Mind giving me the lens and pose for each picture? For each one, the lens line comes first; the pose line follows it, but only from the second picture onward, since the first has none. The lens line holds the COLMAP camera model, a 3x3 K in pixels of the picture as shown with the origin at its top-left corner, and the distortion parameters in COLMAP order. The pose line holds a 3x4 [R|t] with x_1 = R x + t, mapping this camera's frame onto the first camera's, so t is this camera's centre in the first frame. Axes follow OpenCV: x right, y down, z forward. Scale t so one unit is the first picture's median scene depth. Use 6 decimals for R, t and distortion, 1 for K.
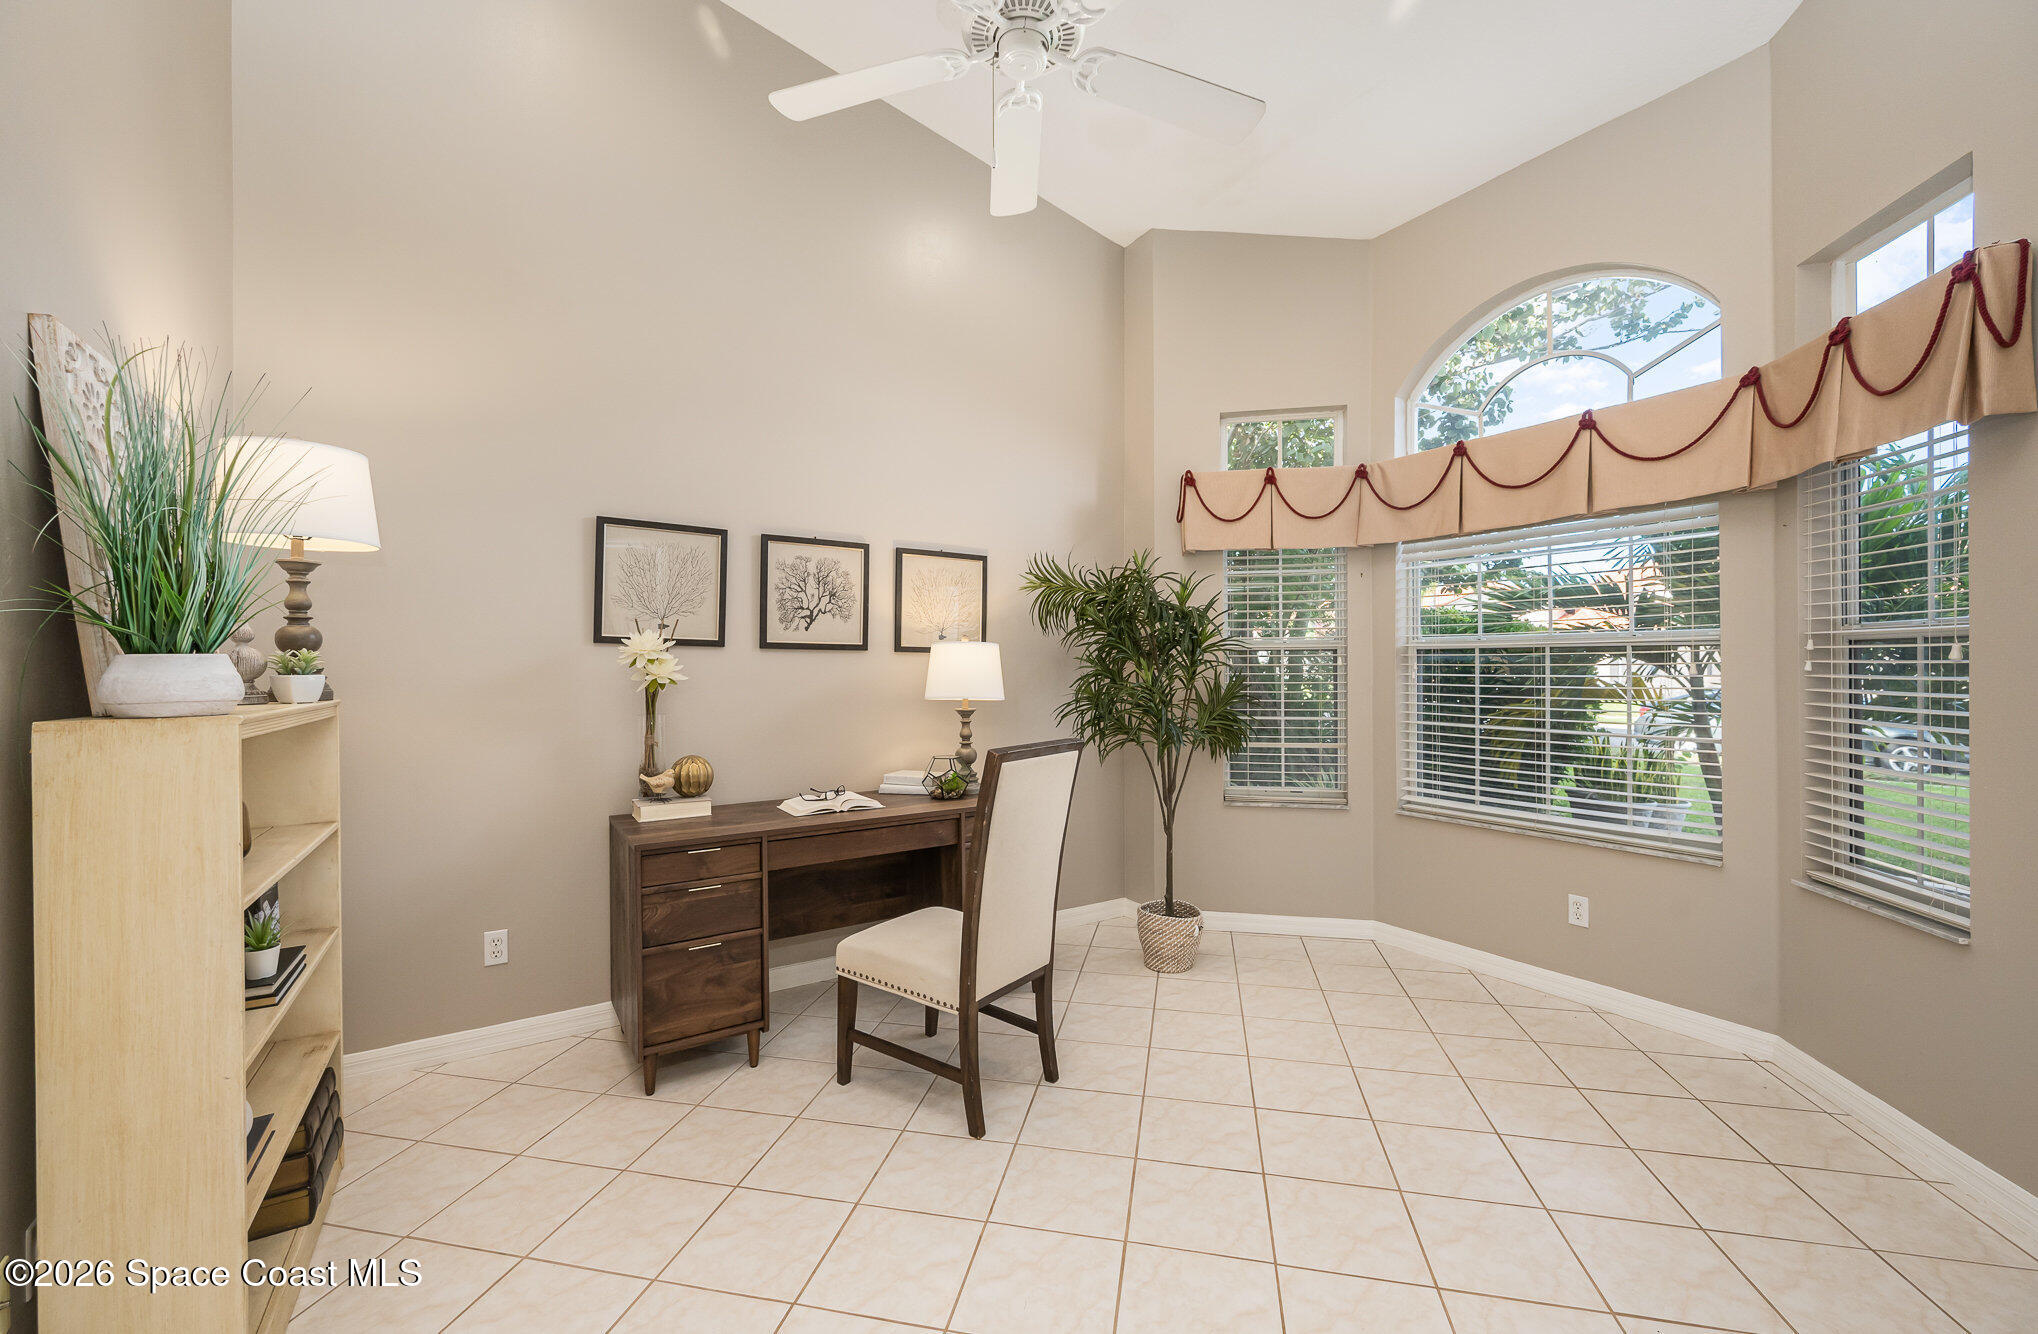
lens RADIAL K [[847.8, 0, 1009.6], [0, 847.8, 667.9], [0, 0, 1]] dist [0.000520, 0.000251]
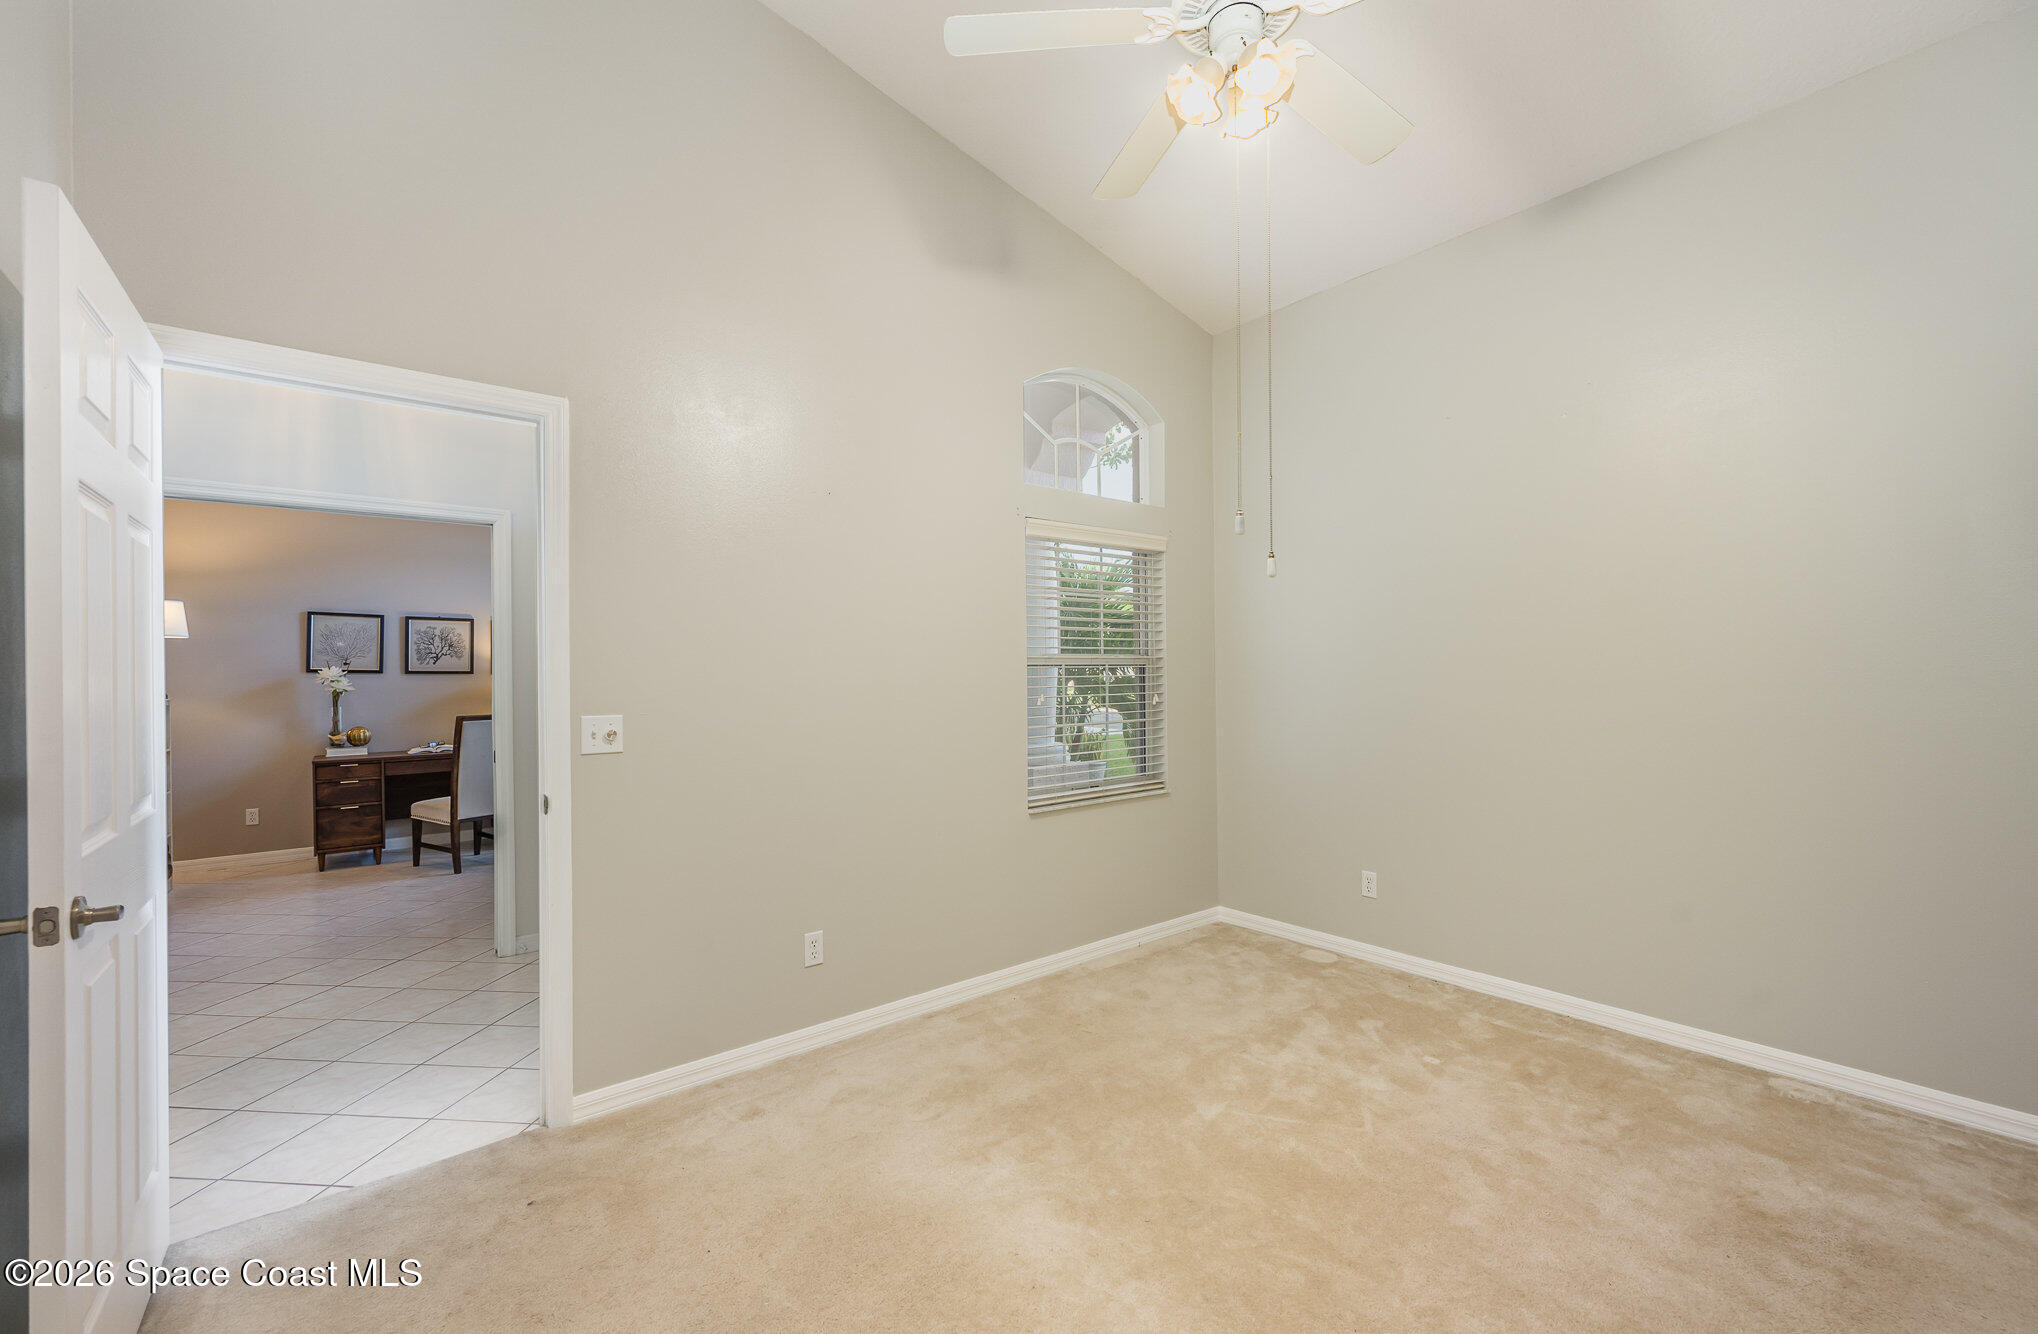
lens RADIAL K [[847.8, 0, 1009.6], [0, 847.8, 667.9], [0, 0, 1]] dist [0.000520, 0.000251]
pose [[0.992189, 0.000640, 0.124741, 0.968178], [-0.000406, 0.999998, -0.001896, -0.037314], [-0.124742, 0.001830, 0.992188, -1.287490]]
